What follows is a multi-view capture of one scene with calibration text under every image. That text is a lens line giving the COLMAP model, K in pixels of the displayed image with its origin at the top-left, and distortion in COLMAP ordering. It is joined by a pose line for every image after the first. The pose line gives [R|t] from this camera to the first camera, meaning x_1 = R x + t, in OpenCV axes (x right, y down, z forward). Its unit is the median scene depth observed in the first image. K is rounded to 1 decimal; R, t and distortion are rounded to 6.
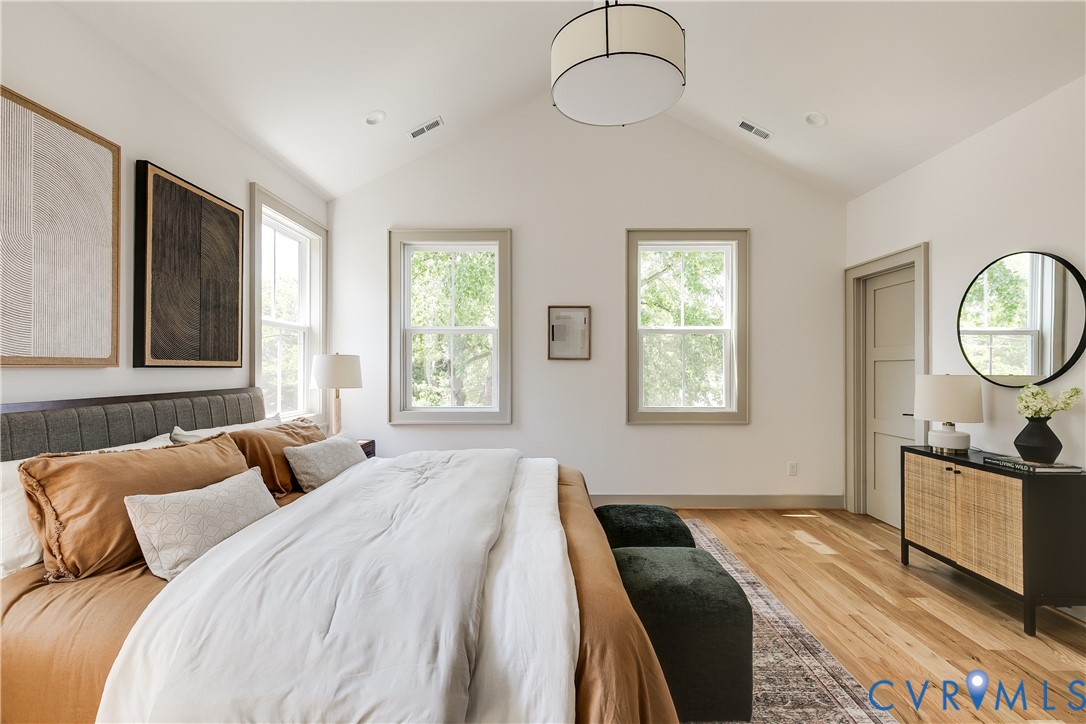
lens RADIAL K [[499.3, 0, 552.7], [0, 499.3, 365.0], [0, 0, 1]] dist [0.005666, -0.002316]
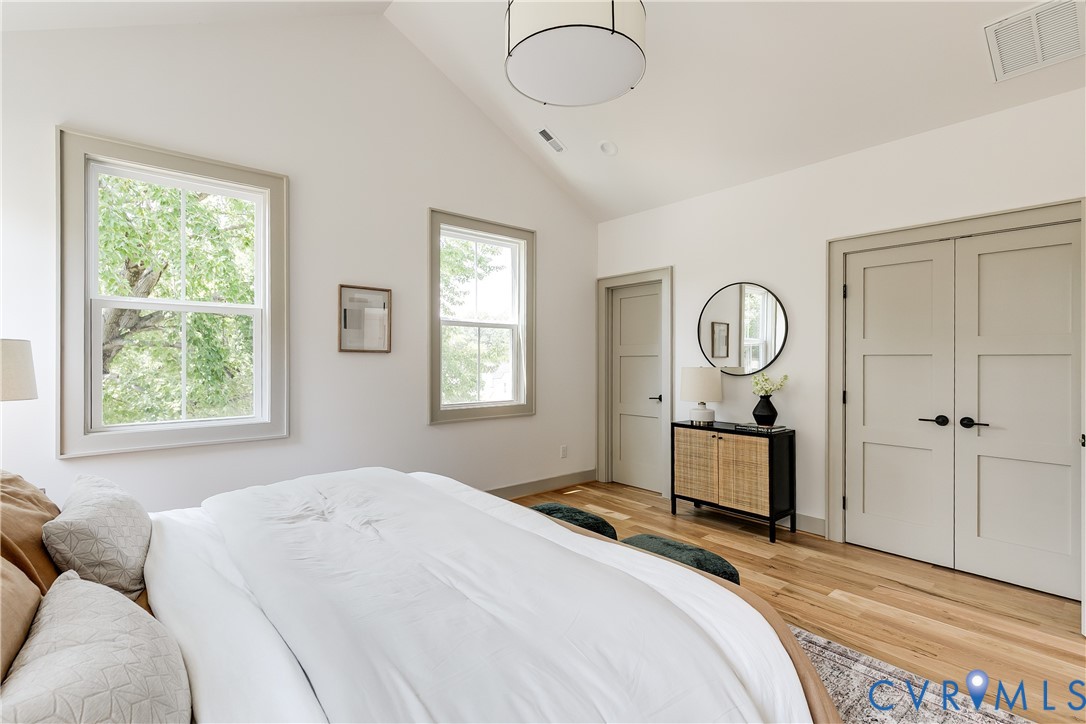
lens RADIAL K [[499.3, 0, 556.6], [0, 499.3, 360.6], [0, 0, 1]] dist [0.005666, -0.002316]
pose [[0.753069, 0.000788, 0.657941, -0.341034], [-0.003733, 0.999988, 0.003076, -0.000503], [-0.657931, -0.004772, 0.753063, 0.211450]]
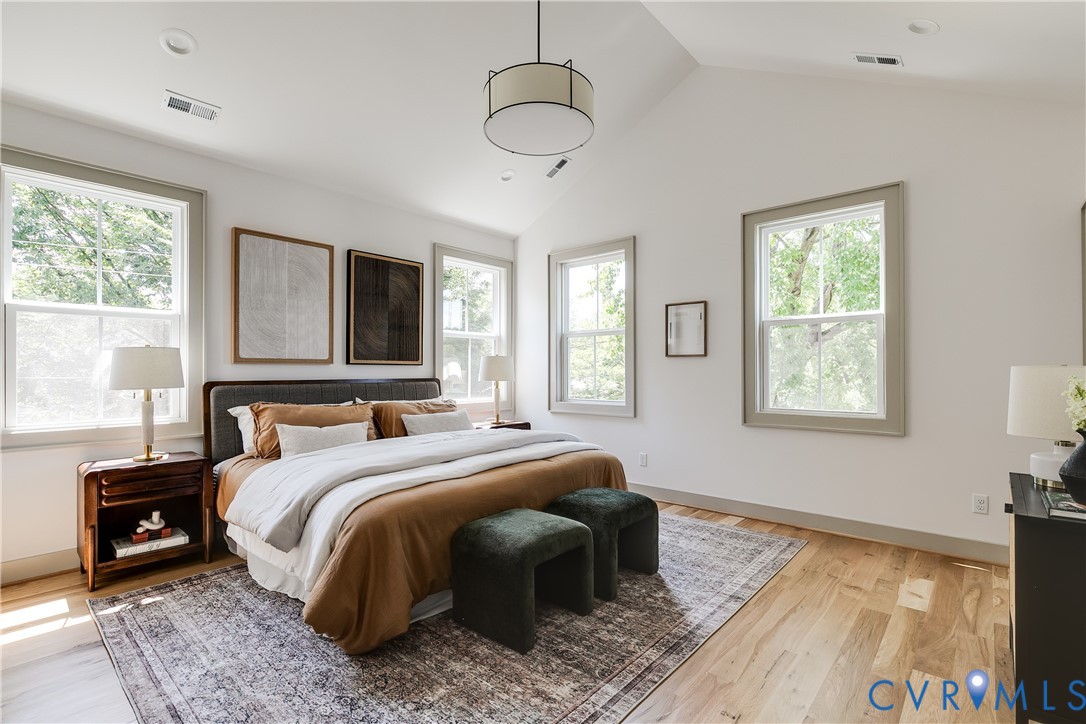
lens RADIAL K [[512.9, 0, 549.4], [0, 512.9, 367.1], [0, 0, 1]] dist [-0.004530, -0.000338]
pose [[0.748629, -0.006614, -0.662956, 0.634986], [0.004261, 0.999978, -0.005165, 0.018134], [0.662975, 0.001042, 0.748641, 0.066710]]
